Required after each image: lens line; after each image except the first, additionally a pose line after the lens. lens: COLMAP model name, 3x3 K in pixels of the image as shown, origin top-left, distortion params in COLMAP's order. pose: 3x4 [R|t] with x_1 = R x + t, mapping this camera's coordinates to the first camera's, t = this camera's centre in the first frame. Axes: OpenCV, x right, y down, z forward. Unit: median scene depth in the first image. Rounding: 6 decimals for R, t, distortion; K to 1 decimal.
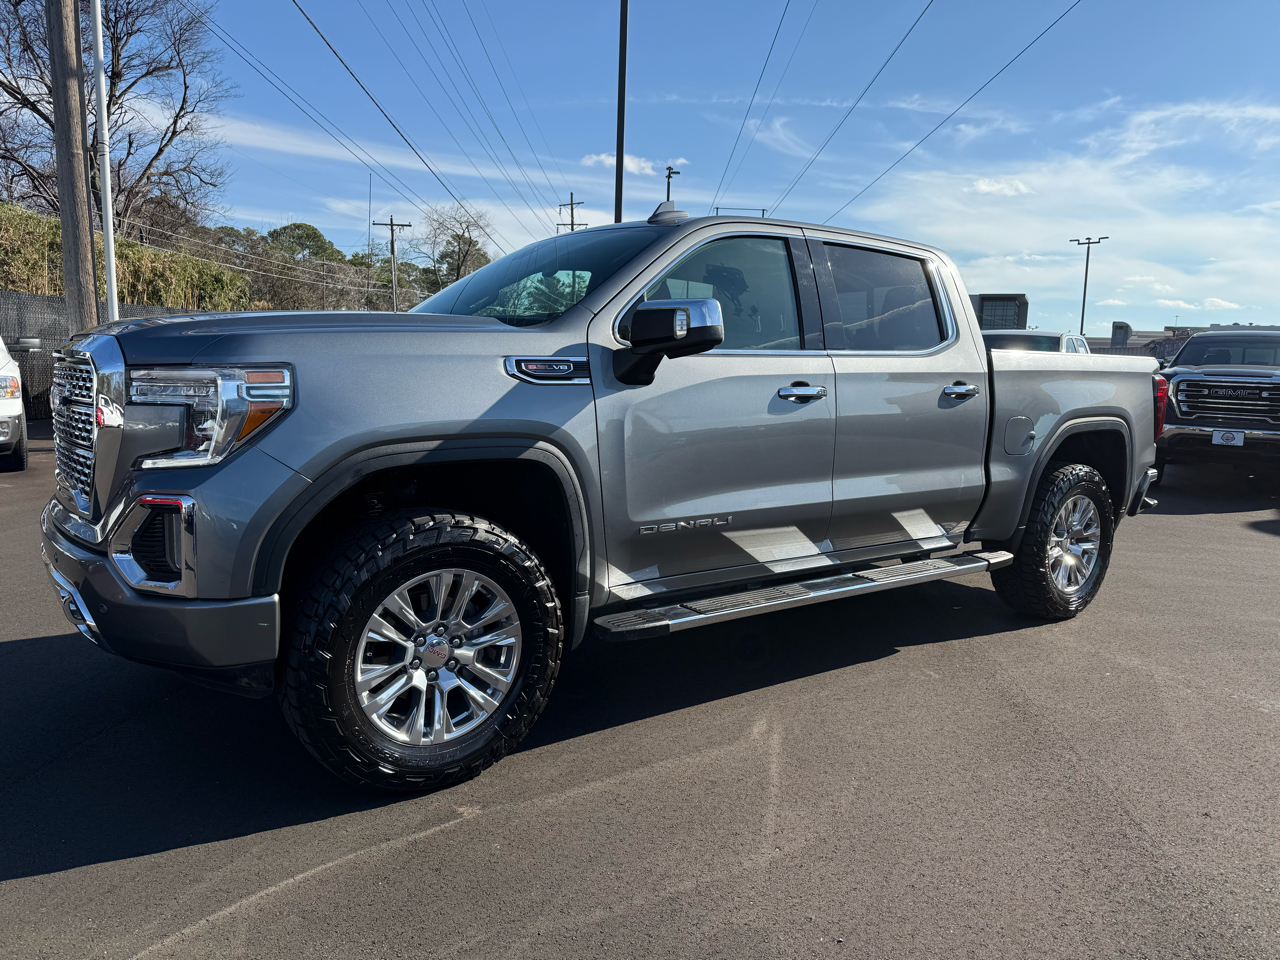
lens RADIAL K [[900.4, 0, 638.7], [0, 900.4, 480.0], [0, 0, 1]] dist [0.045590, -0.061956]
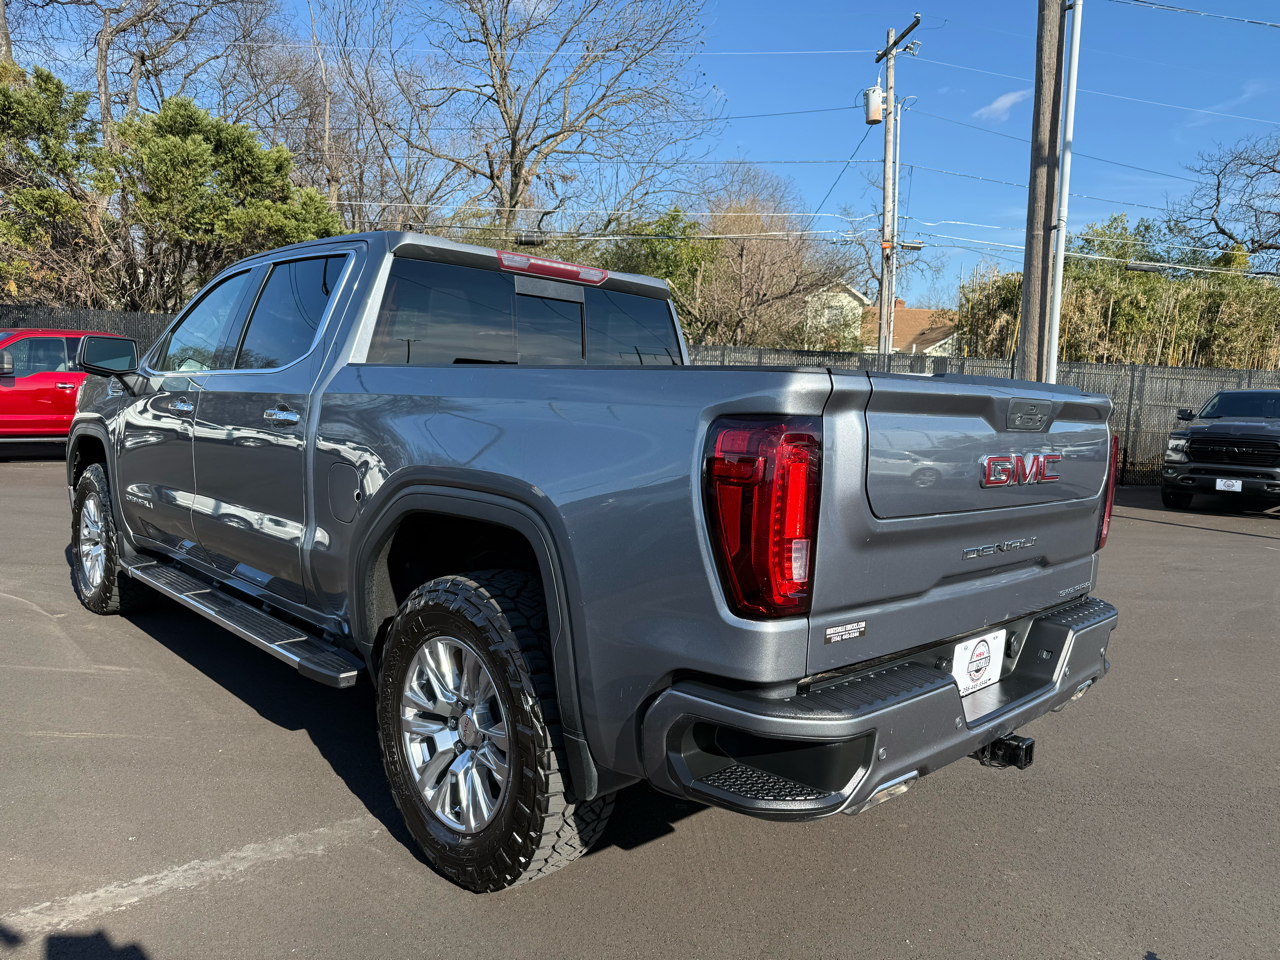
lens RADIAL K [[907.3, 0, 644.3], [0, 907.3, 480.9], [0, 0, 1]] dist [0.005247, -0.009273]
pose [[0.138278, 0.073724, -0.987646, 1.405582], [-0.161918, 0.985491, 0.050894, -0.160548], [0.977068, 0.152880, 0.148209, 1.431900]]
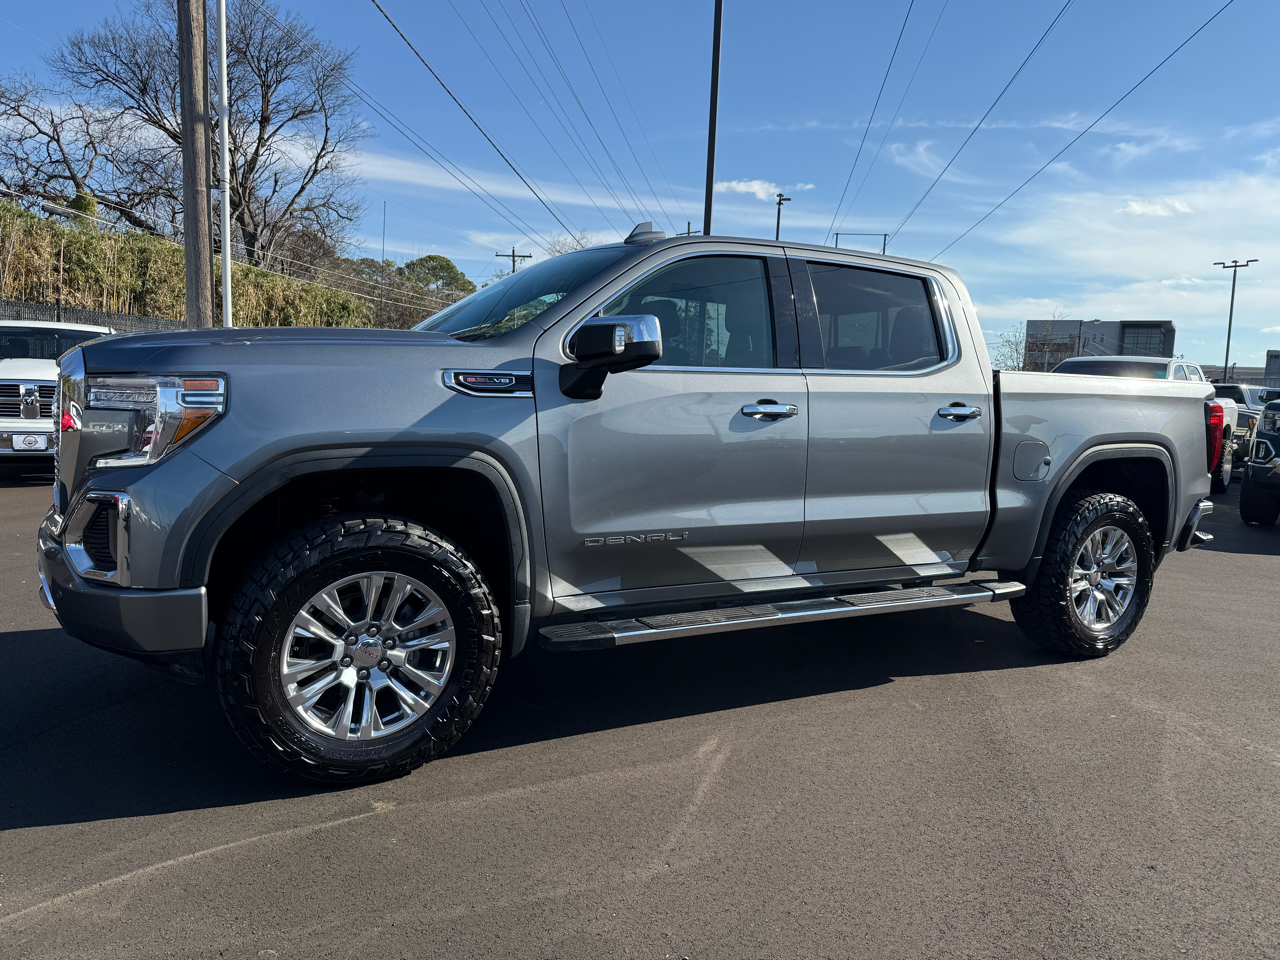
lens RADIAL K [[903.6, 0, 637.0], [0, 903.6, 473.1], [0, 0, 1]] dist [0.029827, -0.038246]
pose [[0.991091, 0.021858, -0.131378, 0.172252], [-0.026622, 0.999046, -0.034619, 0.010393], [0.130496, 0.037808, 0.990728, -0.001466]]
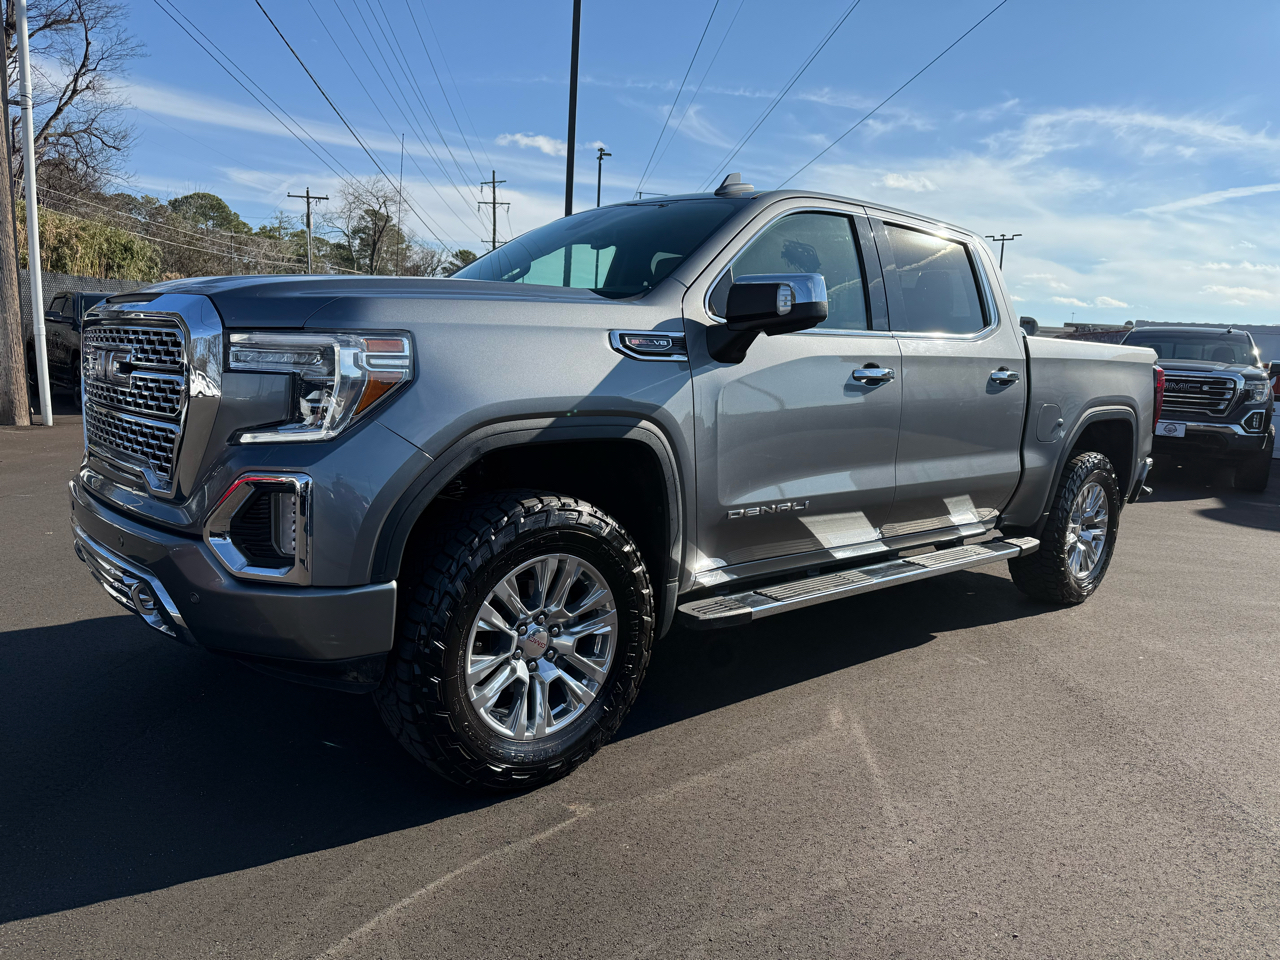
lens RADIAL K [[899.6, 0, 632.1], [0, 899.6, 484.4], [0, 0, 1]] dist [0.045938, -0.056479]
pose [[0.996209, 0.008099, 0.086613, -0.165839], [-0.009931, 0.999735, 0.020747, 0.004223], [-0.086422, -0.021529, 0.996026, 0.045304]]
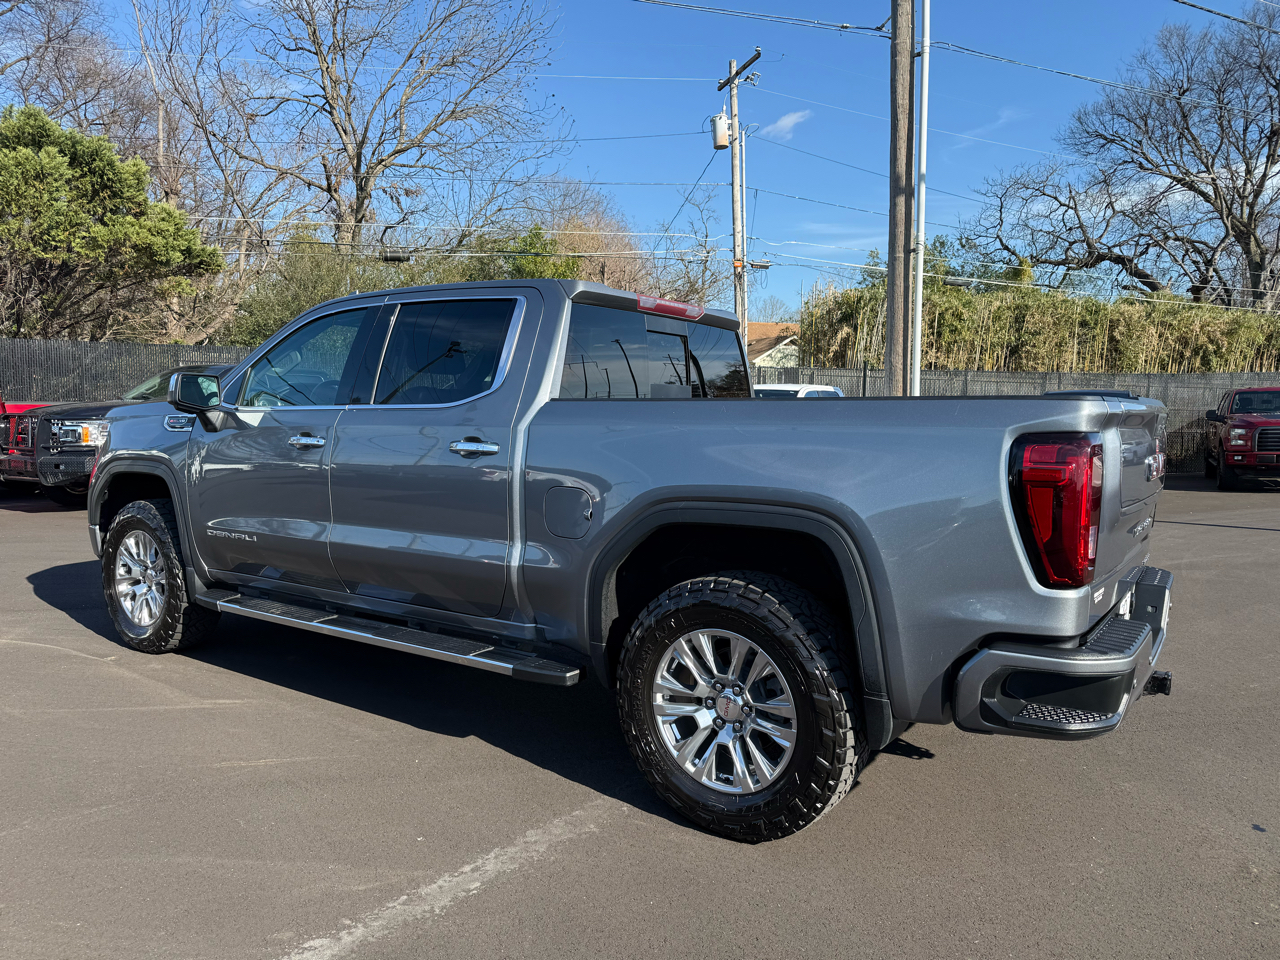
lens RADIAL K [[900.4, 0, 638.7], [0, 900.4, 480.0], [0, 0, 1]] dist [0.045590, -0.061956]
pose [[0.325576, 0.050767, -0.944152, 1.449902], [-0.122301, 0.992430, 0.011189, -0.115651], [0.937573, 0.111828, 0.329320, 1.041381]]
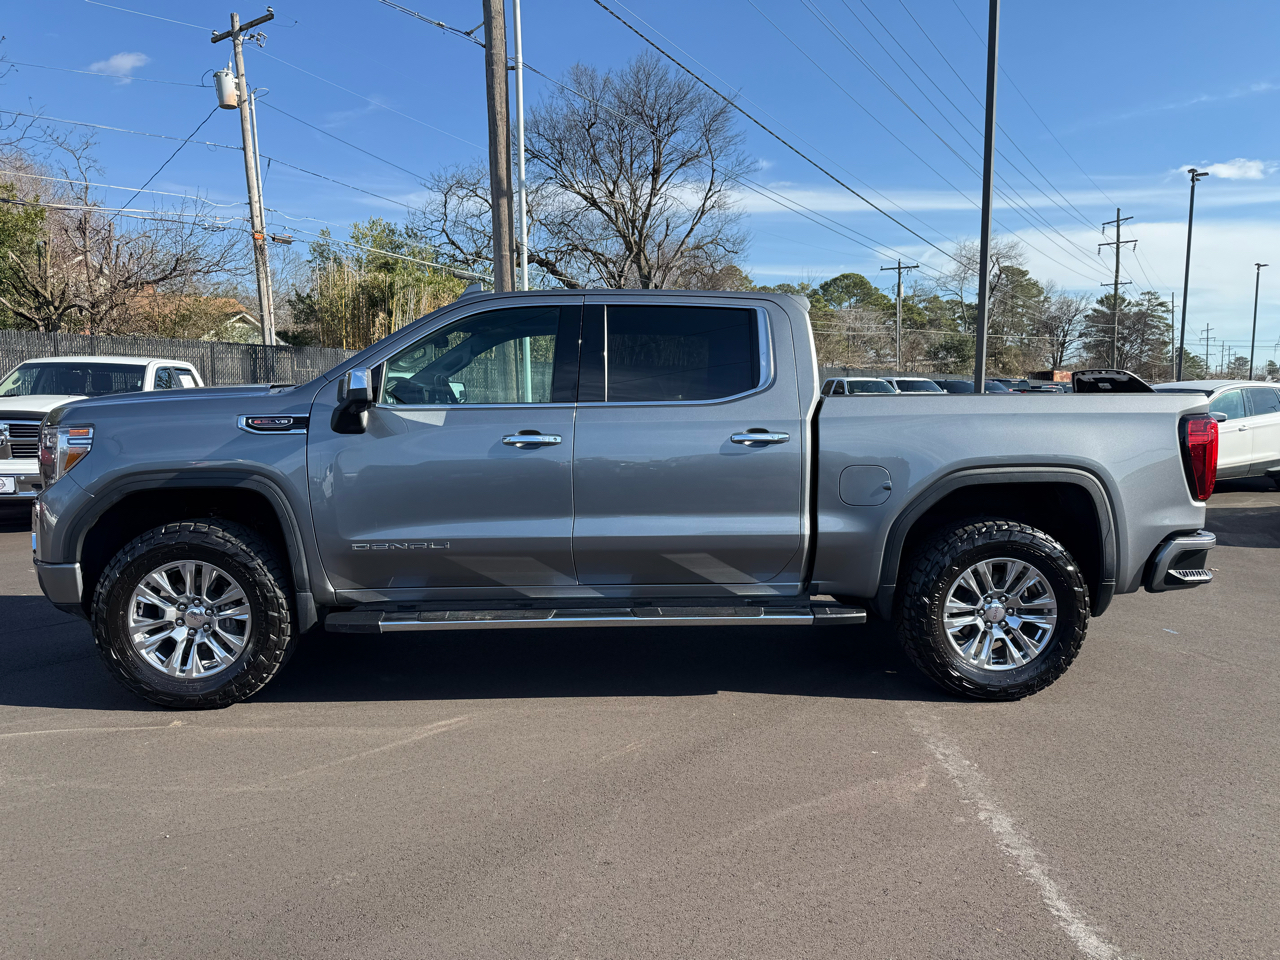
lens RADIAL K [[900.4, 0, 638.7], [0, 900.4, 480.0], [0, 0, 1]] dist [0.045590, -0.061956]
pose [[0.829421, 0.026058, -0.558015, 0.953590], [-0.050286, 0.998339, -0.028124, -0.021334], [0.556355, 0.051388, 0.829354, 0.132846]]
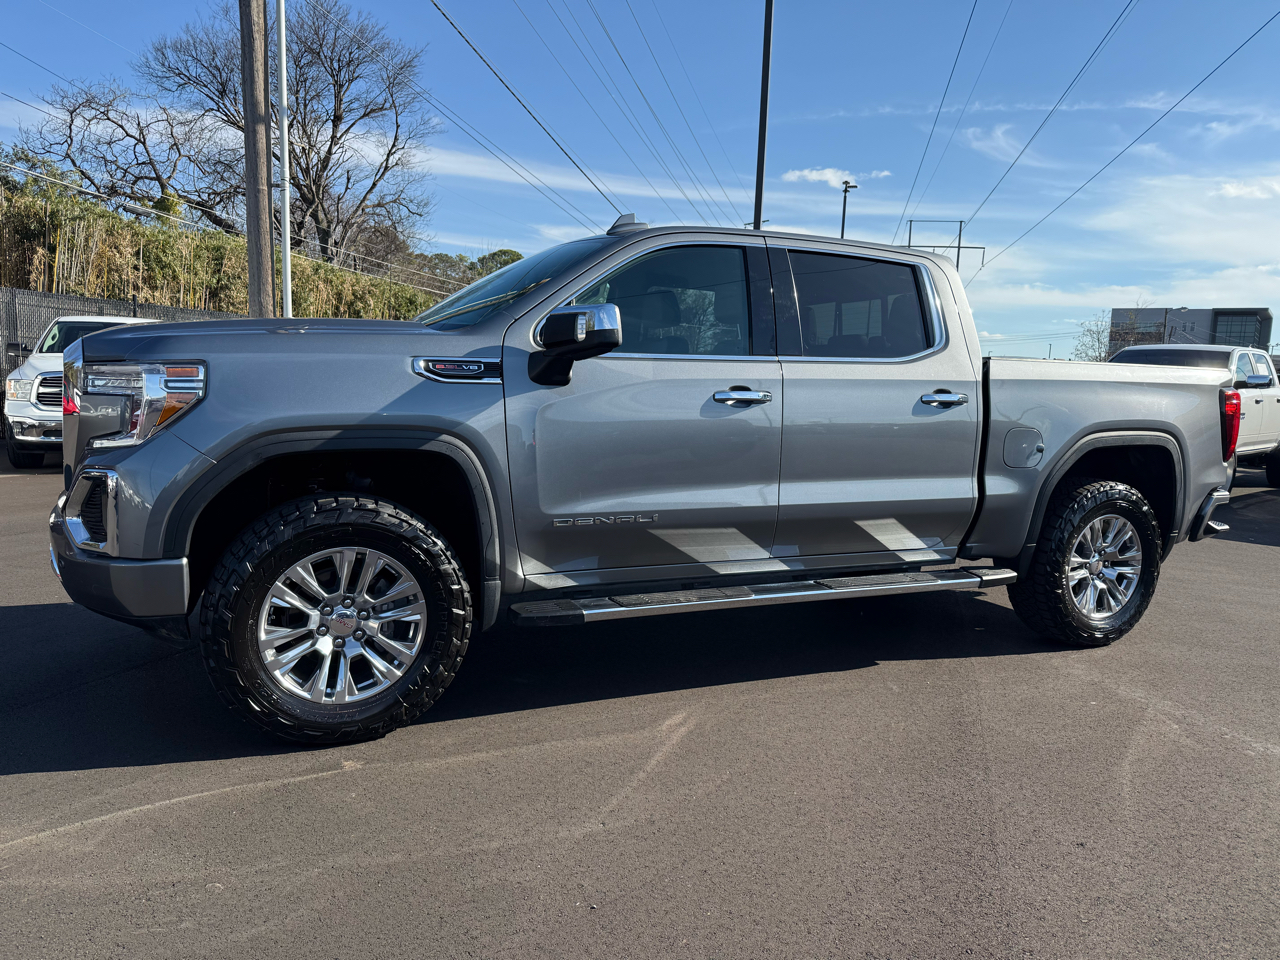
lens RADIAL K [[902.8, 0, 641.8], [0, 902.8, 478.7], [0, 0, 1]] dist [0.035252, -0.049417]
pose [[0.978901, 0.028973, -0.202269, 0.284666], [-0.033260, 0.999288, -0.017824, 0.017701], [0.201609, 0.024175, 0.979168, -0.017893]]
